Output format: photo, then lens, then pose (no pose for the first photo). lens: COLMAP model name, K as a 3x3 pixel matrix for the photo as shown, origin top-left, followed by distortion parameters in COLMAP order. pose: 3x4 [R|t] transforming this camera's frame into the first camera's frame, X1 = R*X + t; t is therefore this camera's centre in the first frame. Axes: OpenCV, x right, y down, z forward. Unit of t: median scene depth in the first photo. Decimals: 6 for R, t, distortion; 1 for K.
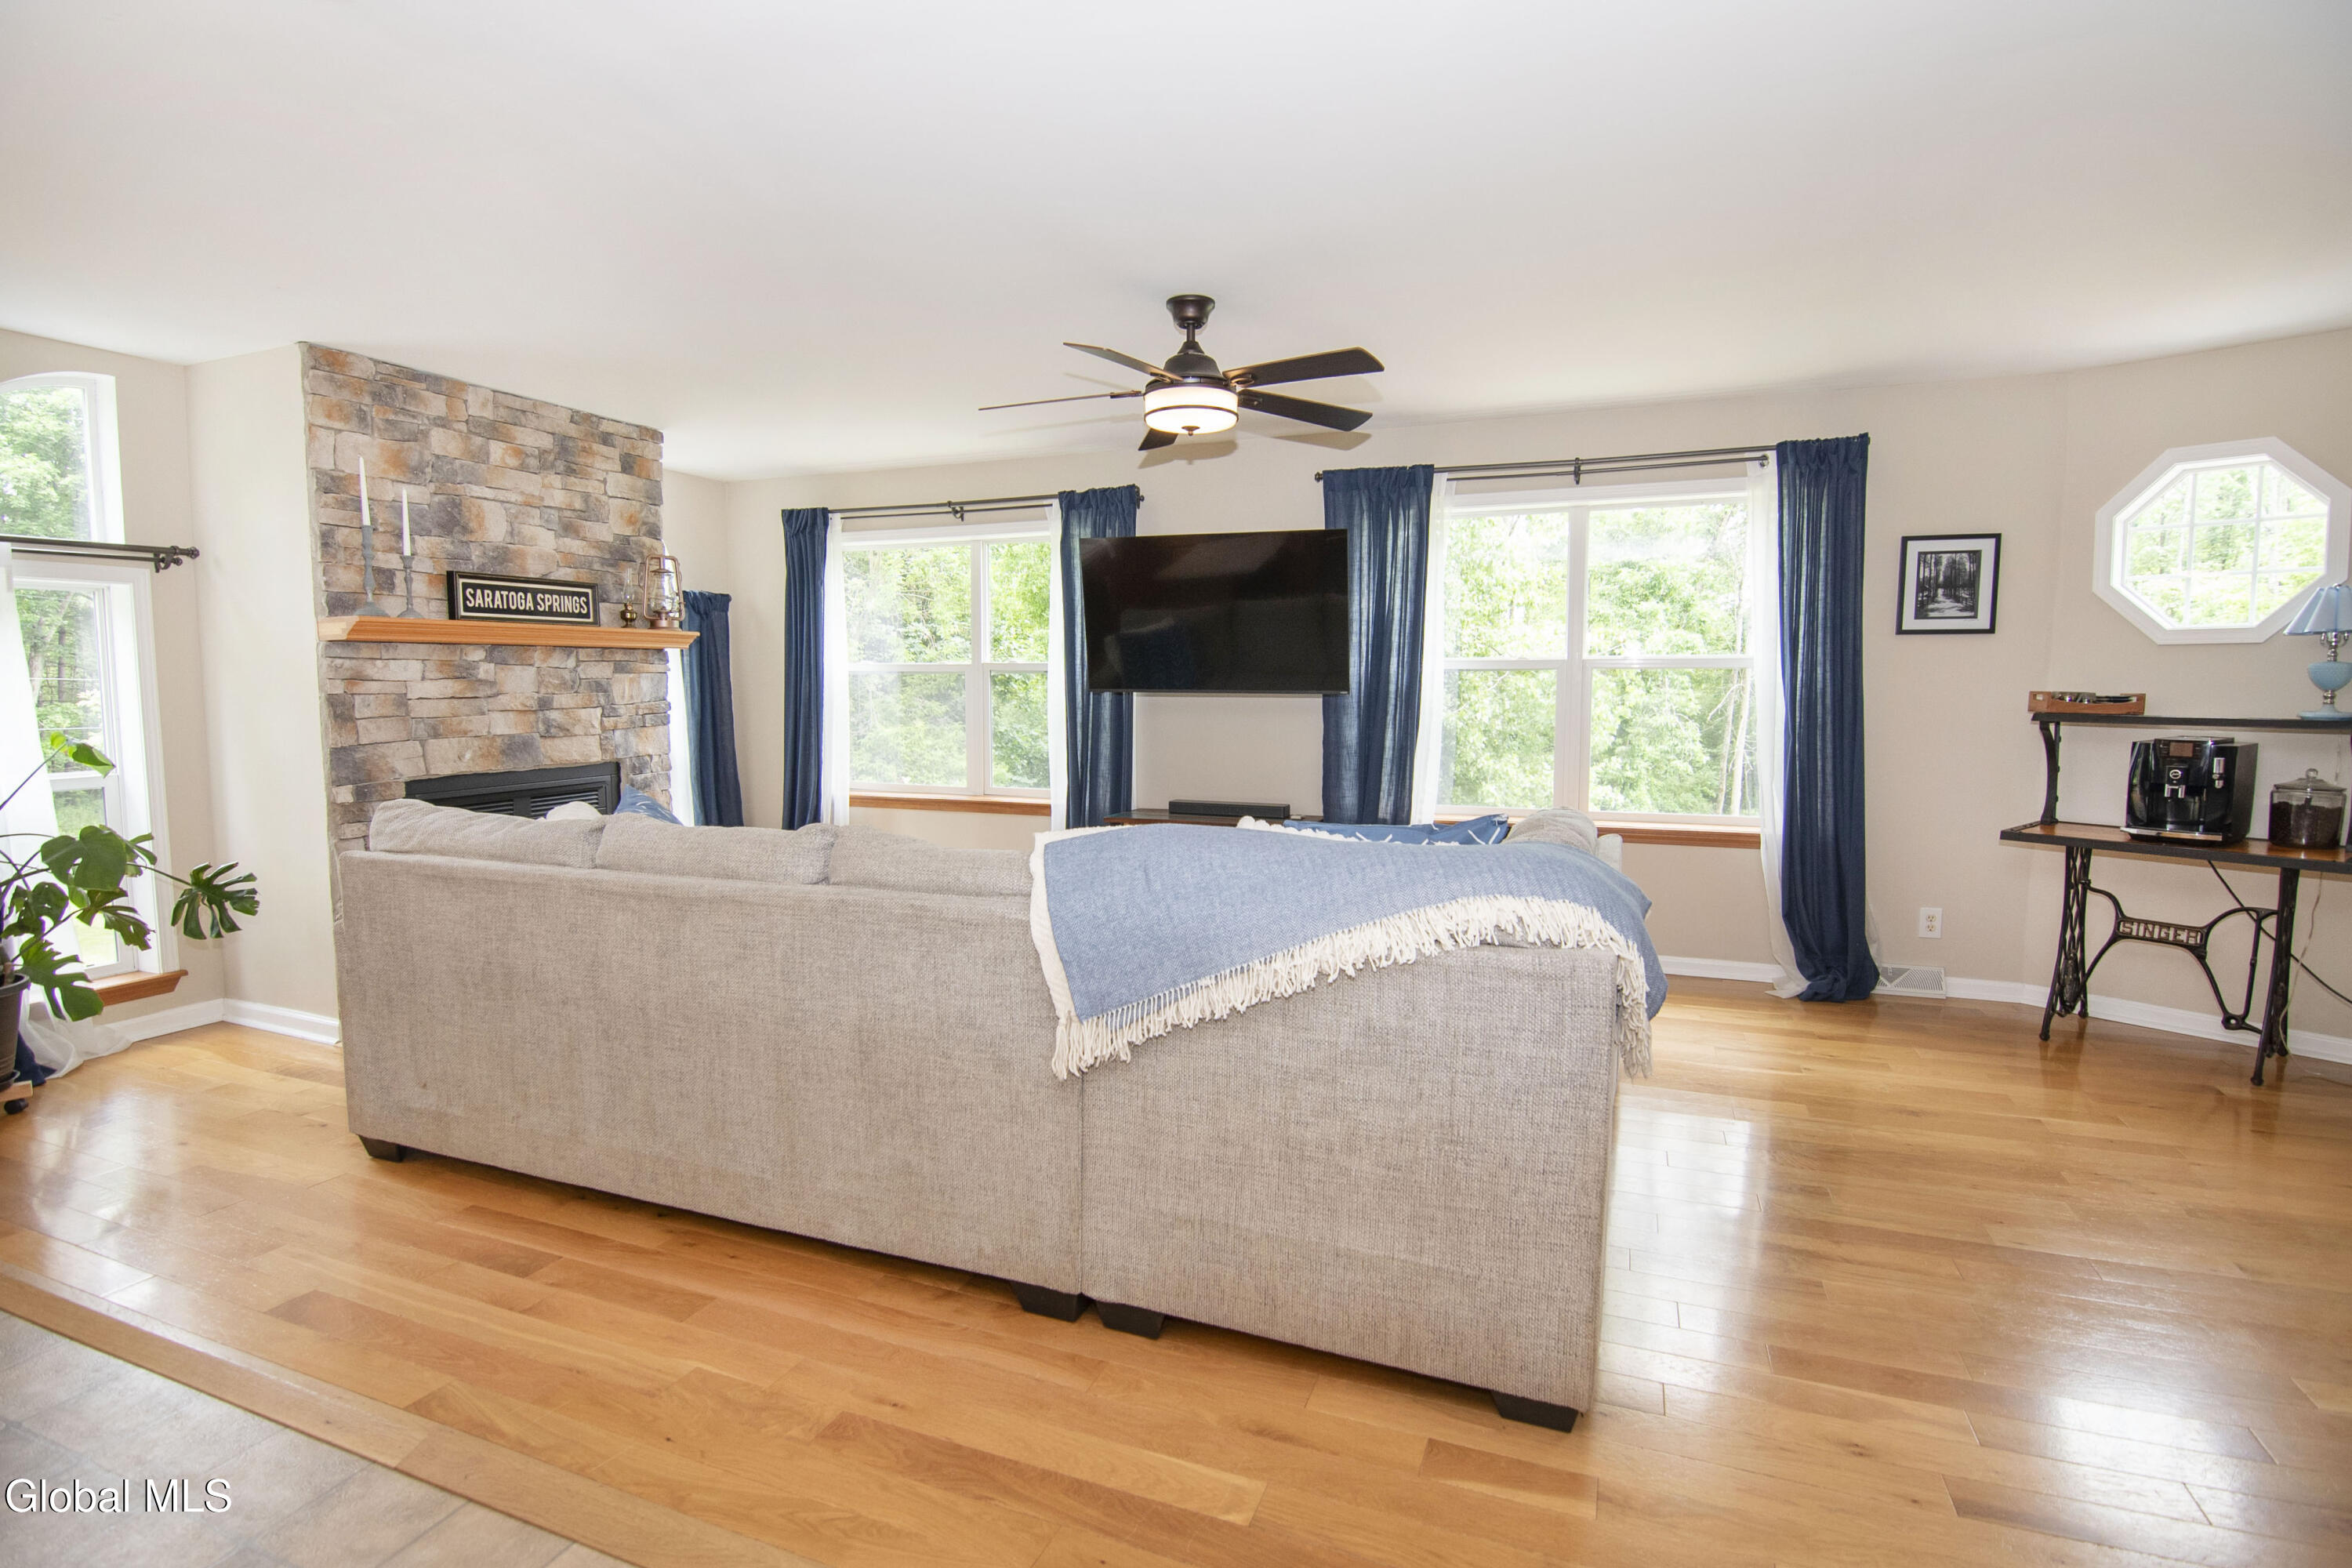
lens RADIAL K [[1137.7, 0, 1176.0], [0, 1137.7, 784.0], [0, 0, 1]] dist [-0.015079, -0.000494]
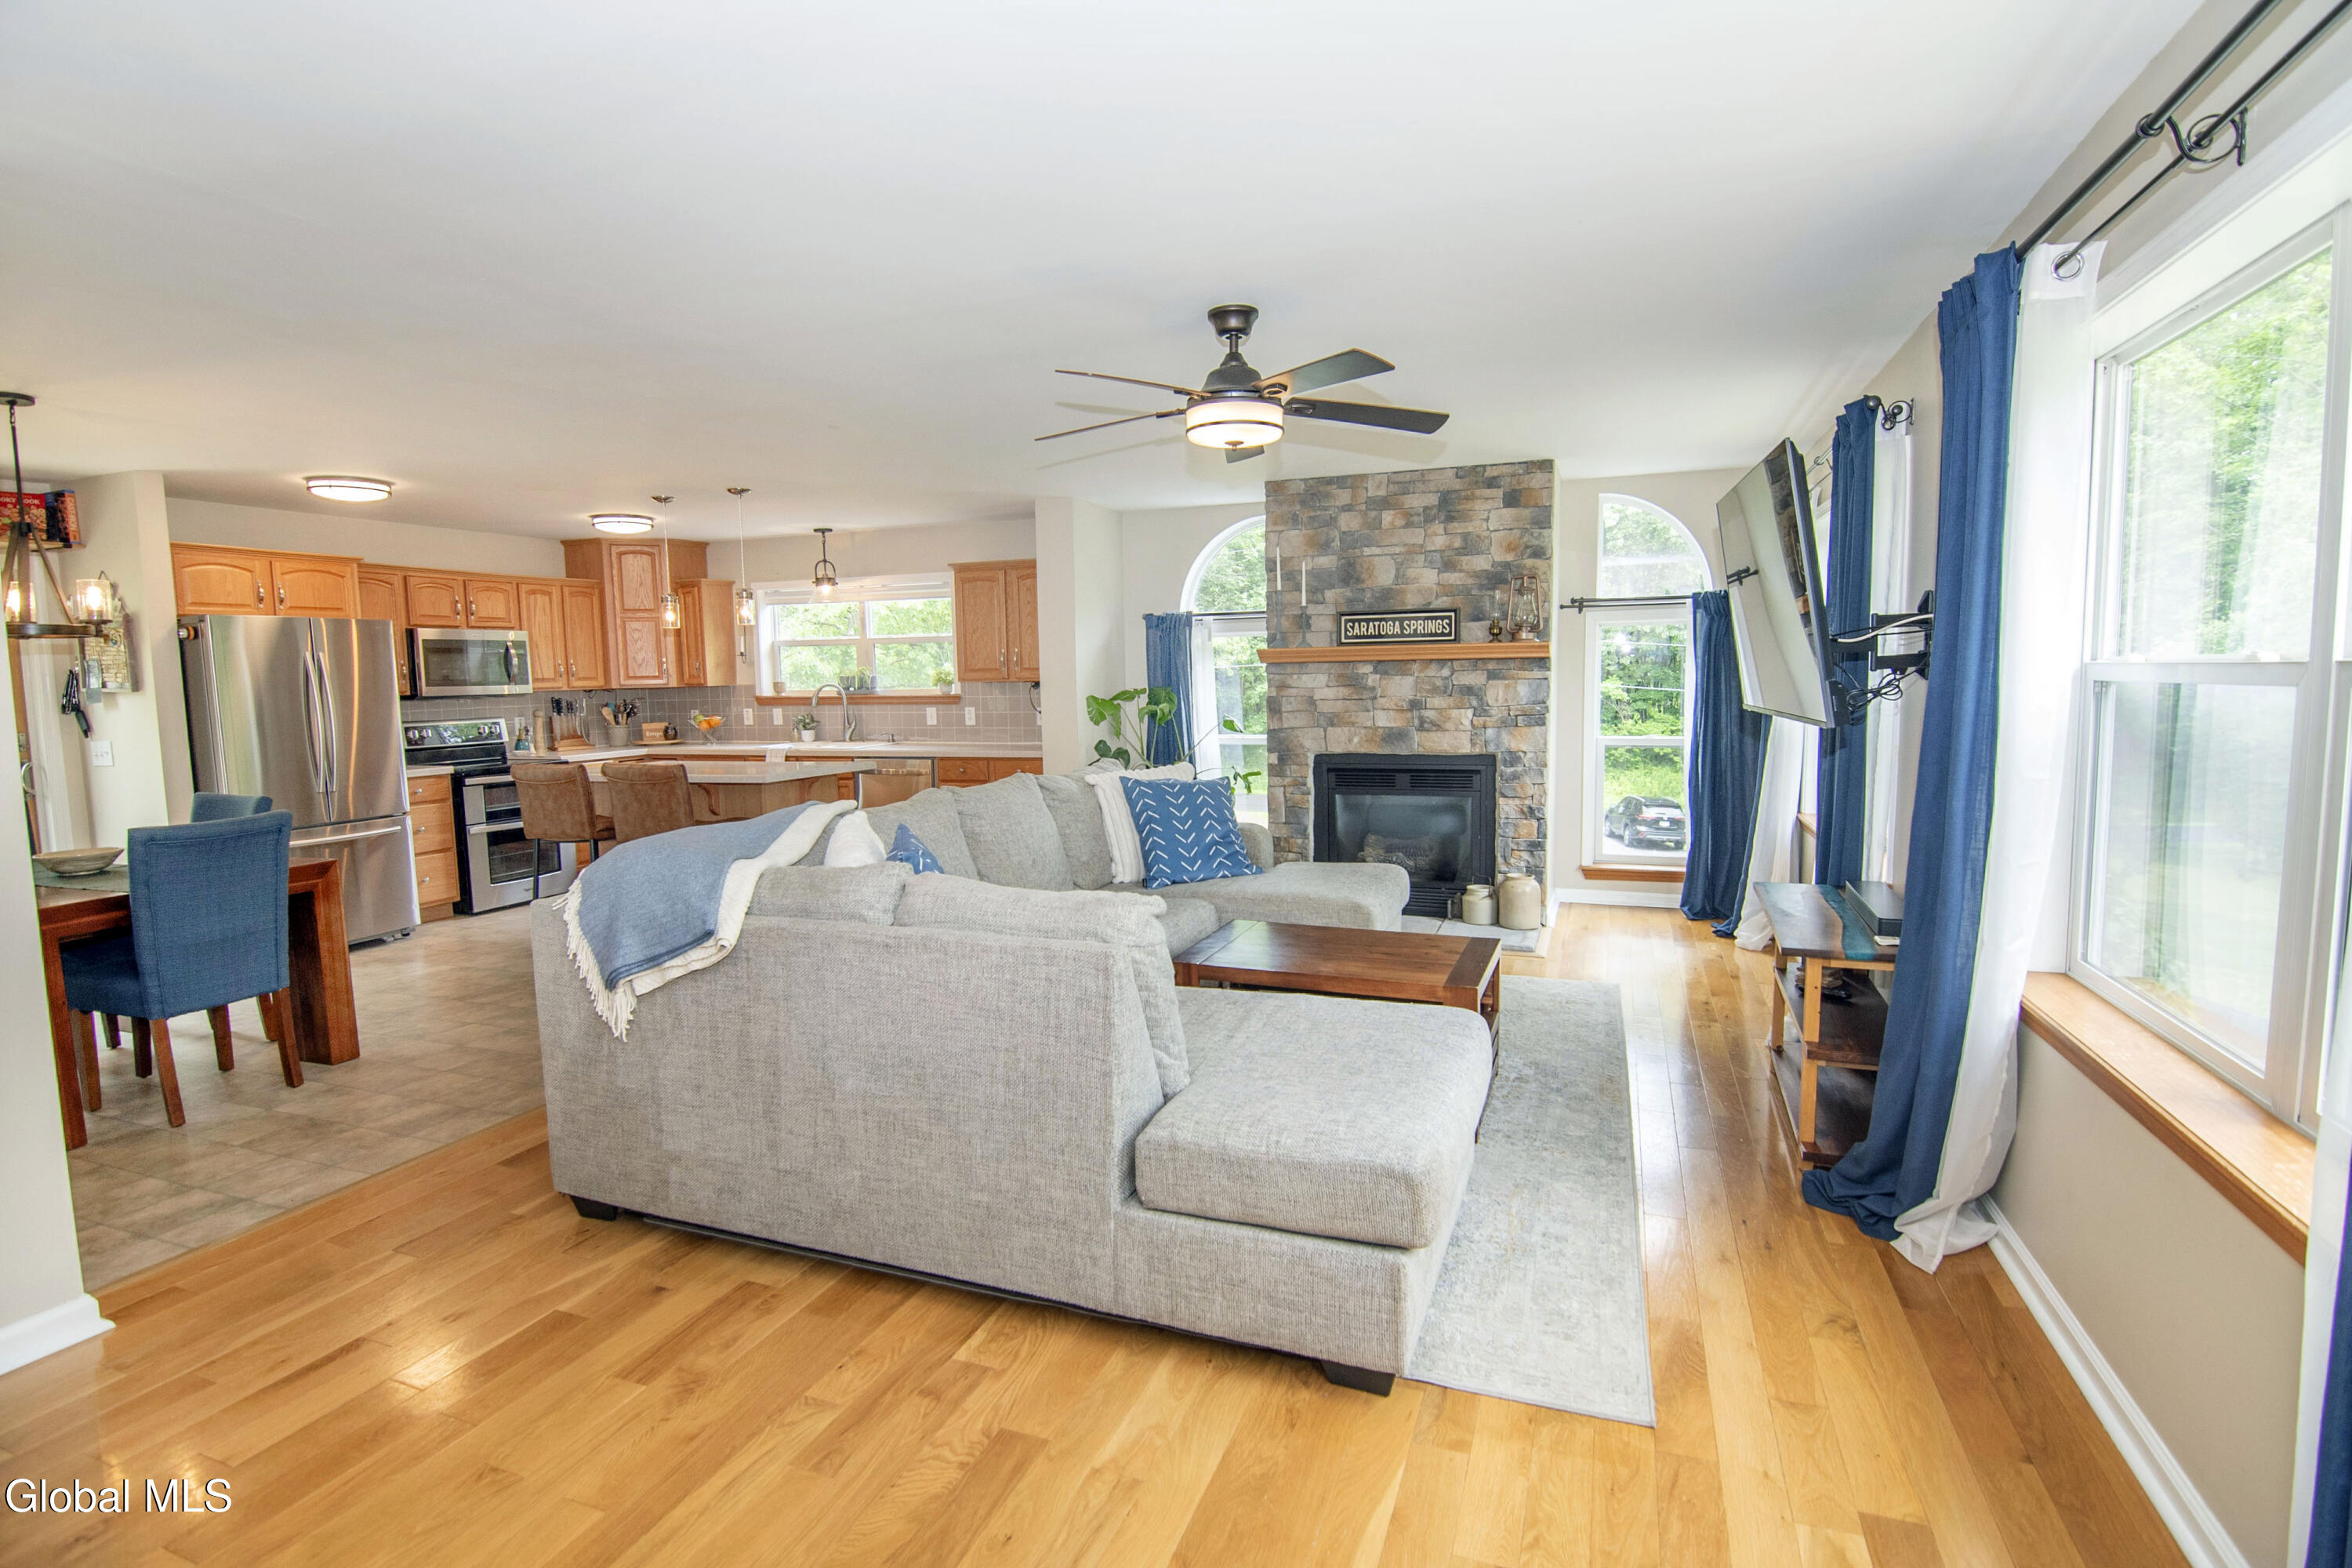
lens RADIAL K [[1111.1, 0, 1186.8], [0, 1111.1, 782.9], [0, 0, 1]] dist [-0.002124, -0.000400]
pose [[0.028452, 0.096114, -0.994964, 0.724942], [-0.076489, 0.992657, 0.093704, -0.082464], [0.996664, 0.073438, 0.035595, 0.711375]]
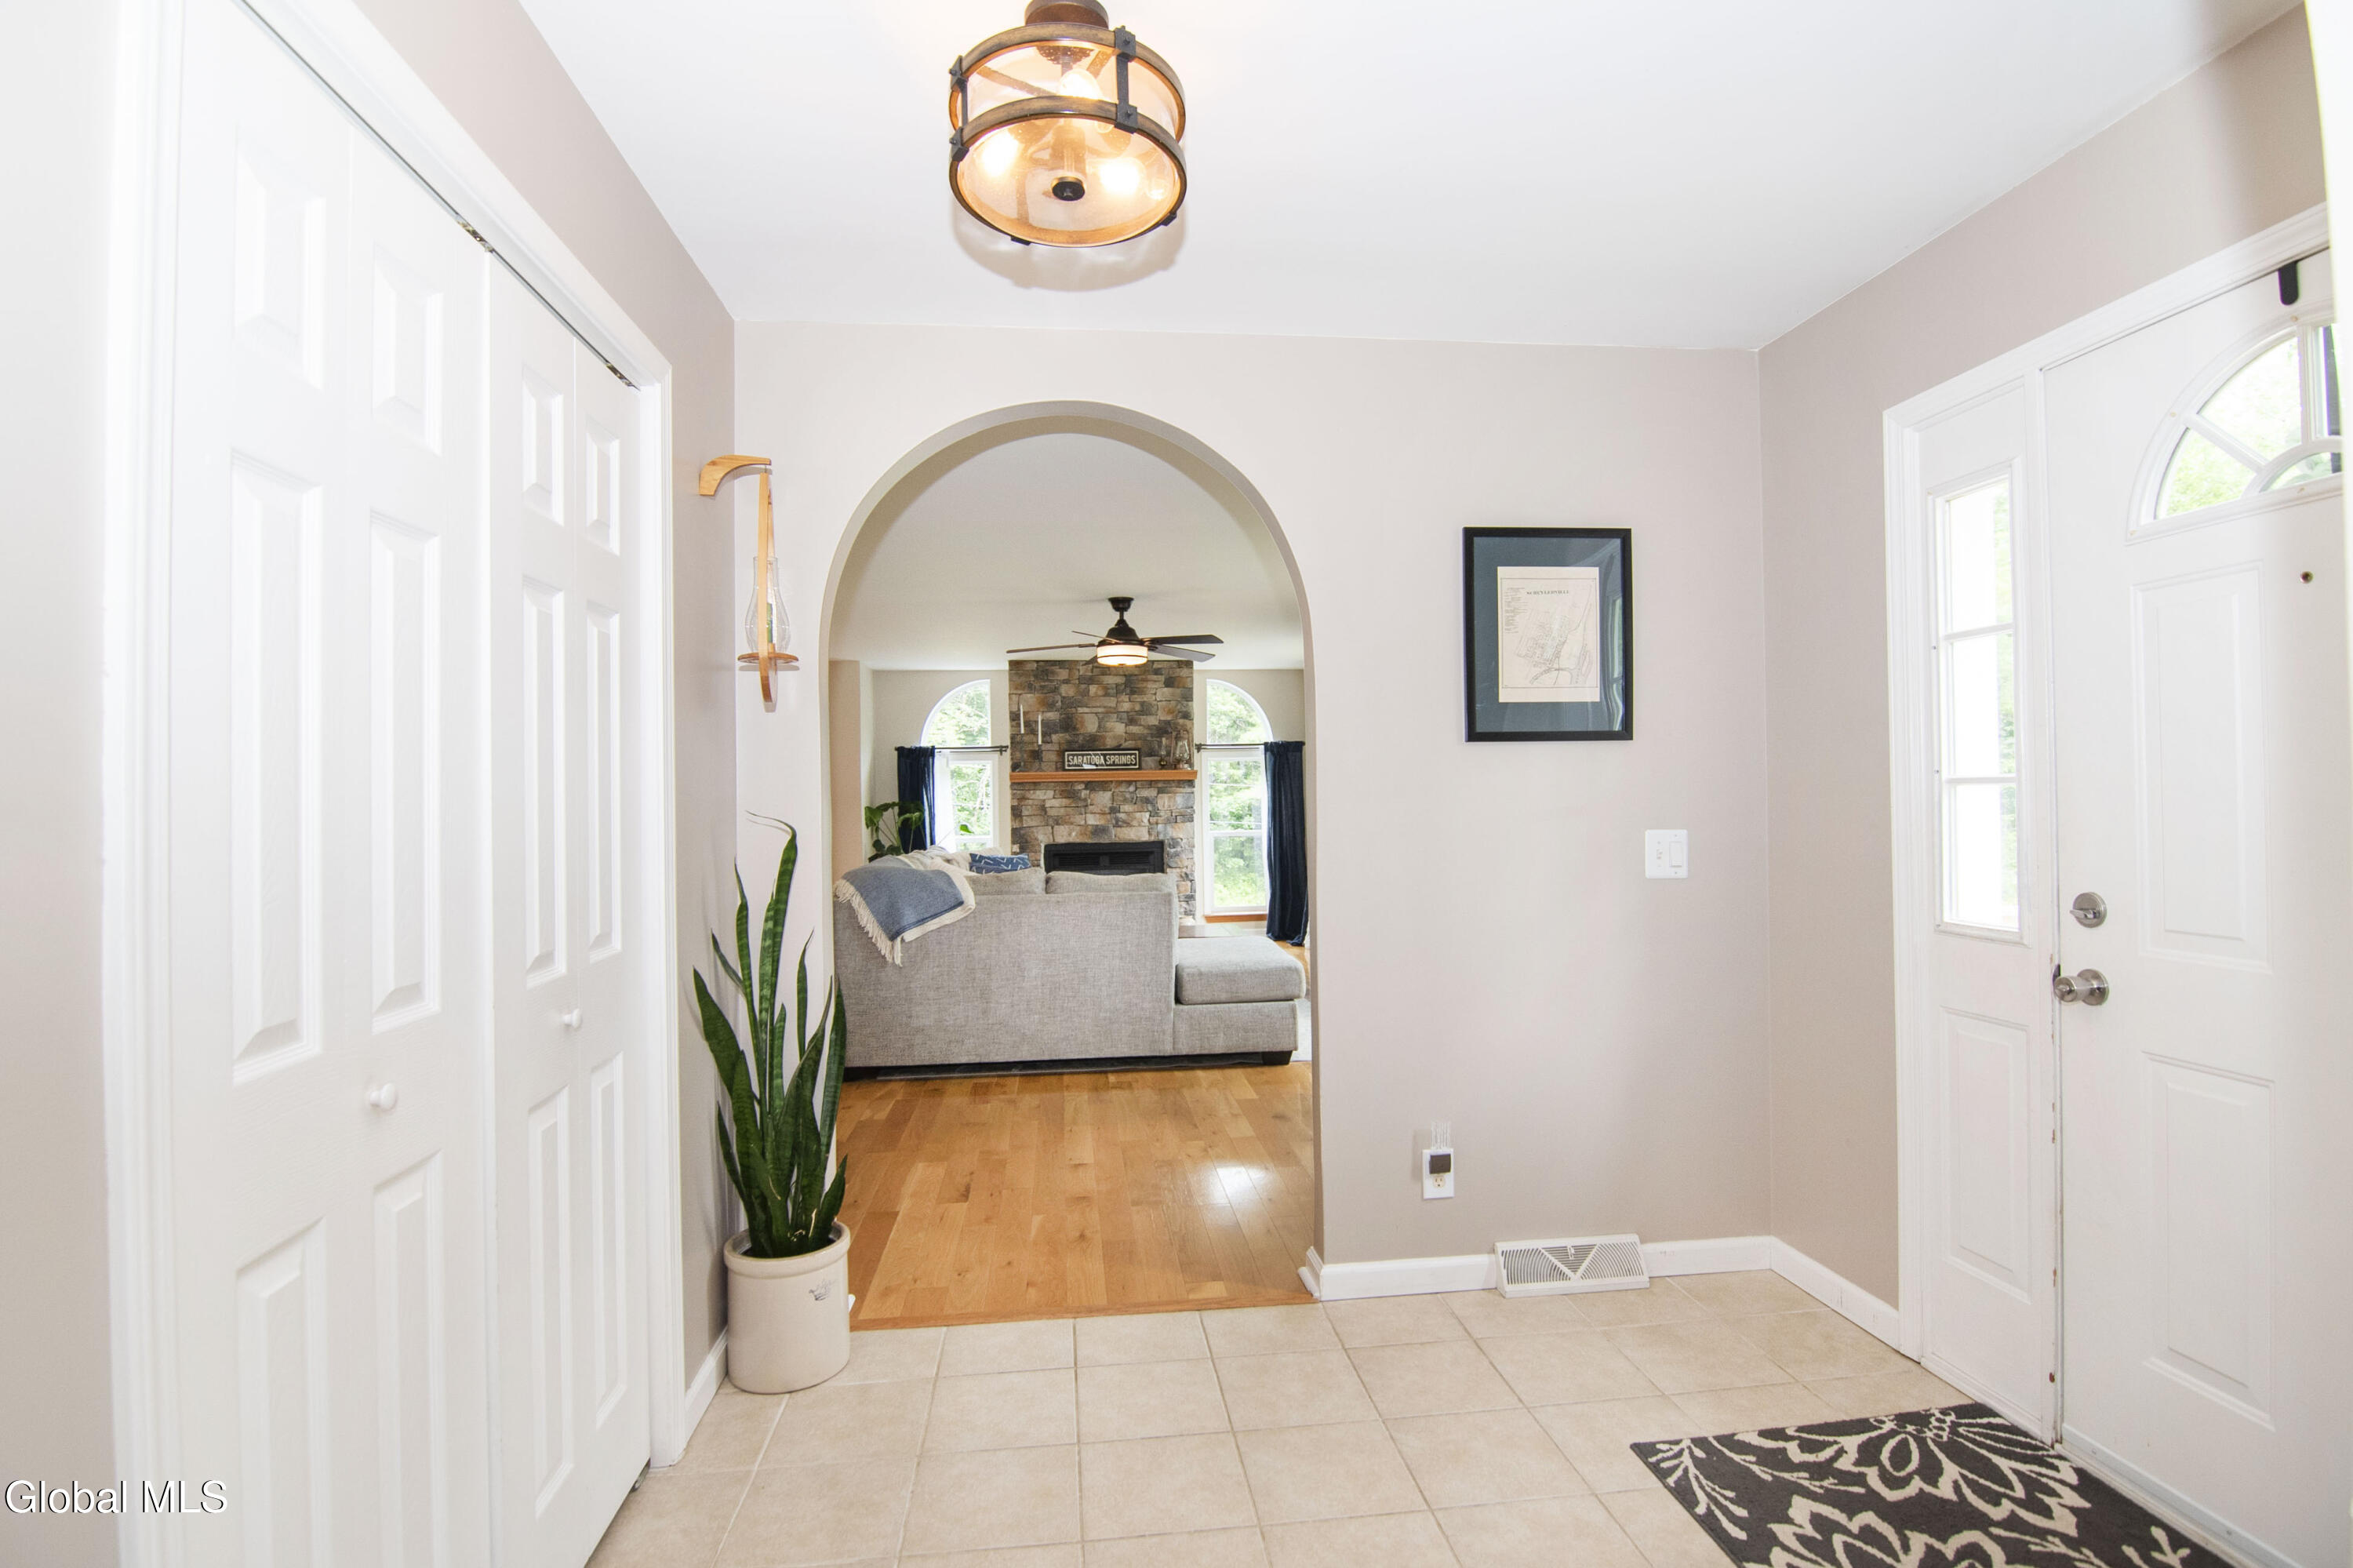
lens RADIAL K [[1111.6, 0, 1187.3], [0, 1111.6, 782.9], [0, 0, 1]] dist [-0.002124, -0.000400]
pose [[0.481647, -0.022099, -0.876087, 1.244759], [-0.063685, 0.996156, -0.060140, -0.008547], [0.874048, 0.084759, 0.478388, 0.174863]]
